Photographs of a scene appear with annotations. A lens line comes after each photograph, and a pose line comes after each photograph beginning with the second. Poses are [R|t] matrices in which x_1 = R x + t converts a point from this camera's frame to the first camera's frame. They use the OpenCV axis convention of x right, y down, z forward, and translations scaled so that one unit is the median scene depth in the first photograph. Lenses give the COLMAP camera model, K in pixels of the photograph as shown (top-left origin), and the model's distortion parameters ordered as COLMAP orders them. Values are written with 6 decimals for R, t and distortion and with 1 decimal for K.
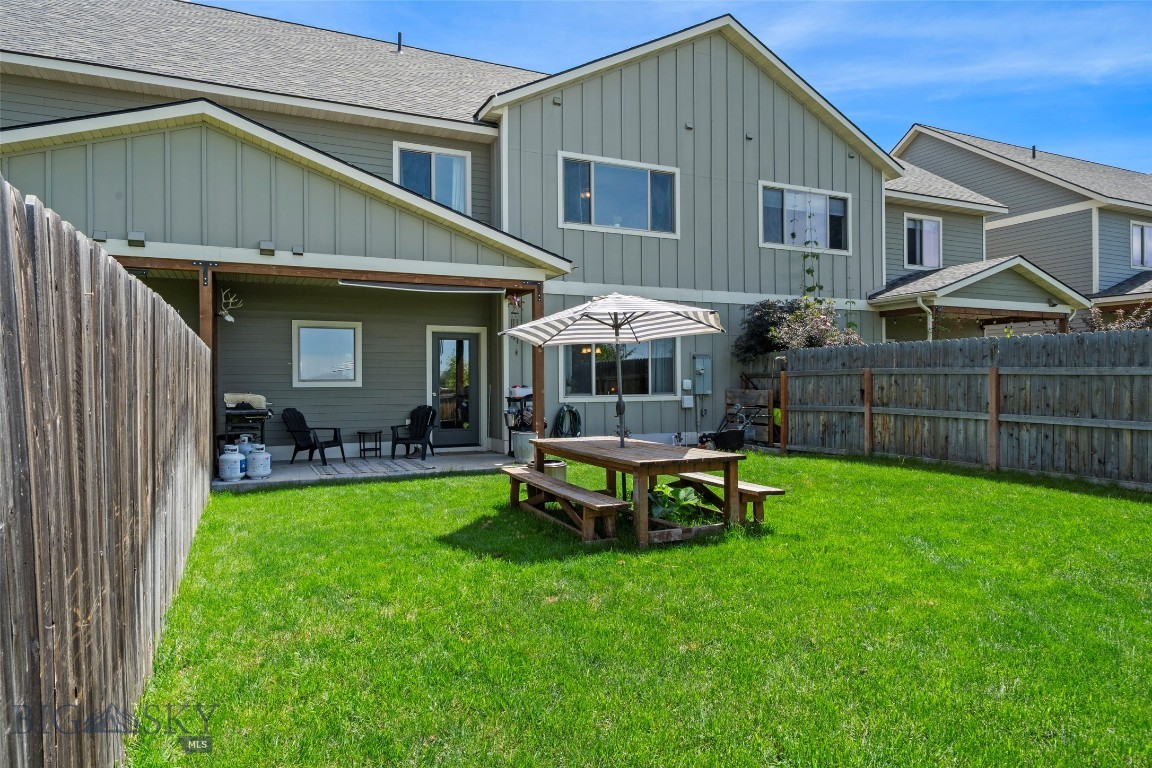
lens RADIAL K [[731.8, 0, 580.1], [0, 731.8, 380.3], [0, 0, 1]] dist [-0.000477, -0.000164]
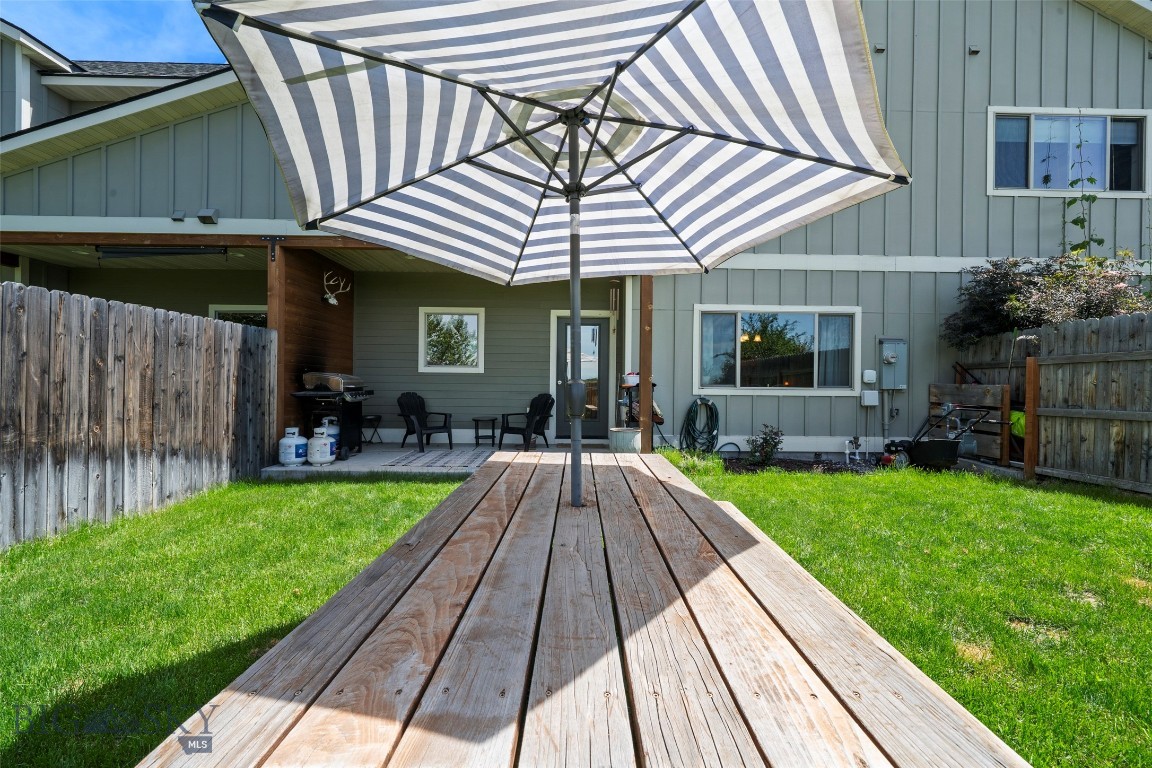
lens RADIAL K [[493.6, 0, 572.2], [0, 493.6, 383.8], [0, 0, 1]] dist [-0.000346, -0.000137]
pose [[0.906088, 0.017464, -0.422728, 0.087699], [-0.014533, 0.999843, 0.010156, 0.014196], [0.422839, -0.003059, 0.906200, 0.415550]]
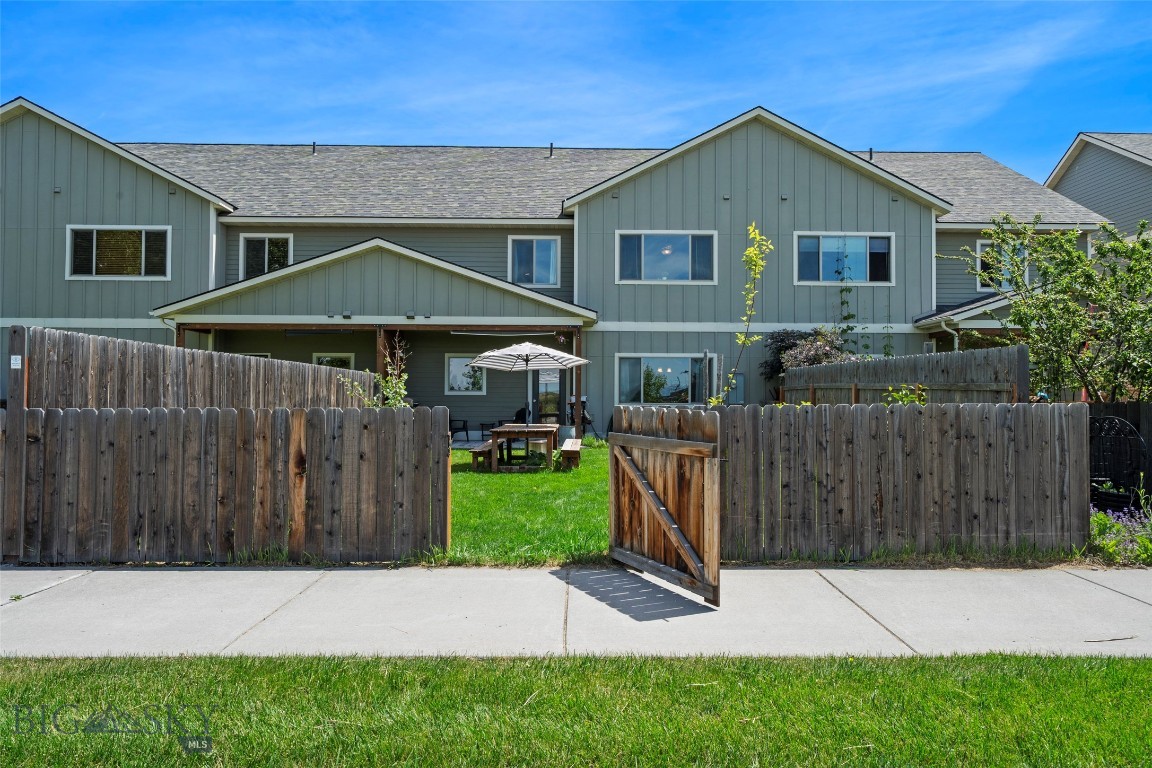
lens RADIAL K [[769.8, 0, 576.0], [0, 769.8, 384.0], [0, 0, 1]] dist [-0.004443, -0.001282]
pose [[0.903802, 0.002479, -0.427944, 0.540728], [-0.009082, 0.999869, -0.013387, 0.005376], [0.427855, 0.015986, 0.903706, -0.376542]]
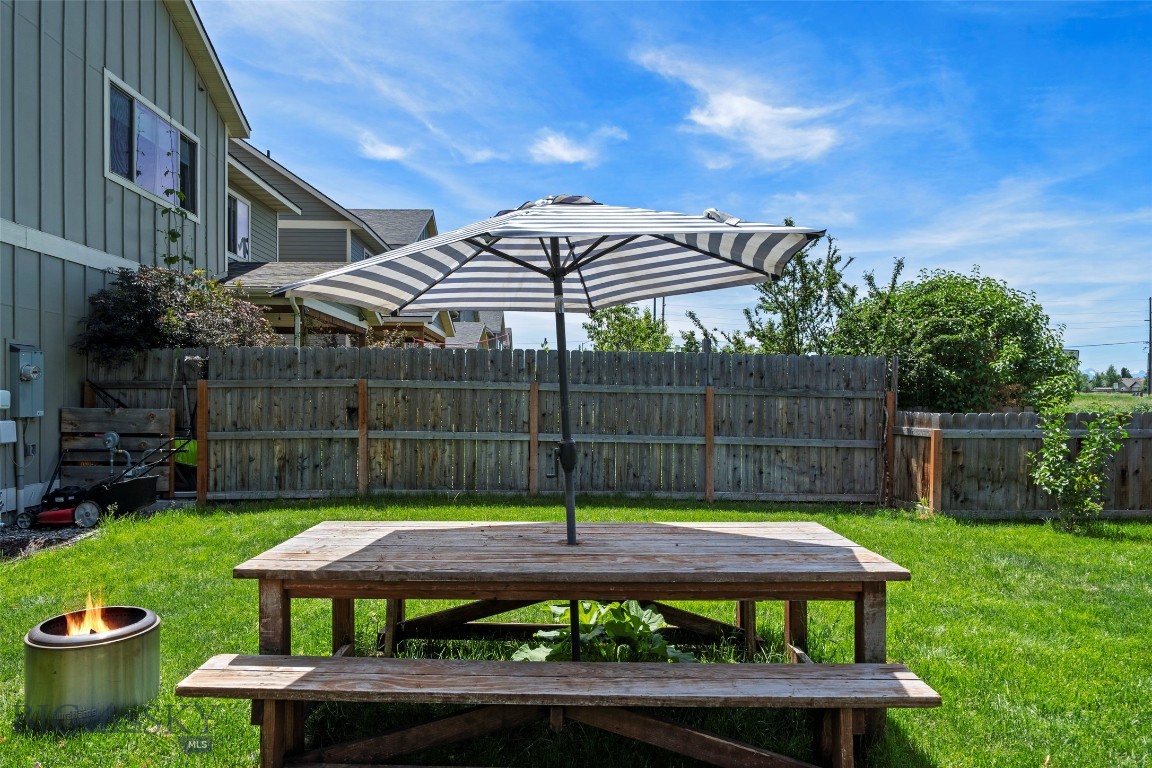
lens RADIAL K [[734.5, 0, 574.3], [0, 734.5, 399.8], [0, 0, 1]] dist [0.003825, 0.001179]
pose [[0.398194, 0.001466, 0.917300, -0.192894], [-0.010044, 0.999946, 0.002762, 0.000363], [-0.917246, -0.010313, 0.398187, 0.447260]]
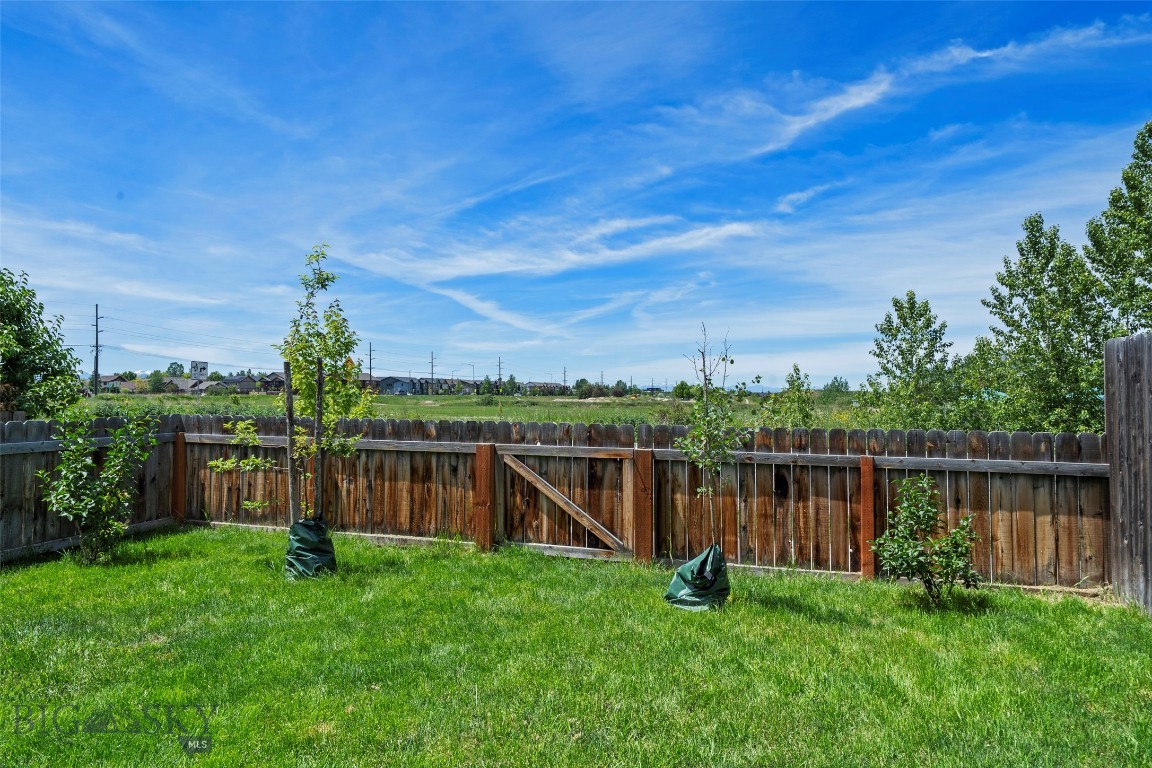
lens RADIAL K [[730.7, 0, 576.0], [0, 730.7, 384.0], [0, 0, 1]] dist [0.001535, 0.000775]
pose [[-0.740838, 0.016274, 0.671486, -0.065178], [0.001352, 0.999741, -0.022738, -0.003823], [-0.671682, -0.015938, -0.740668, 0.464679]]
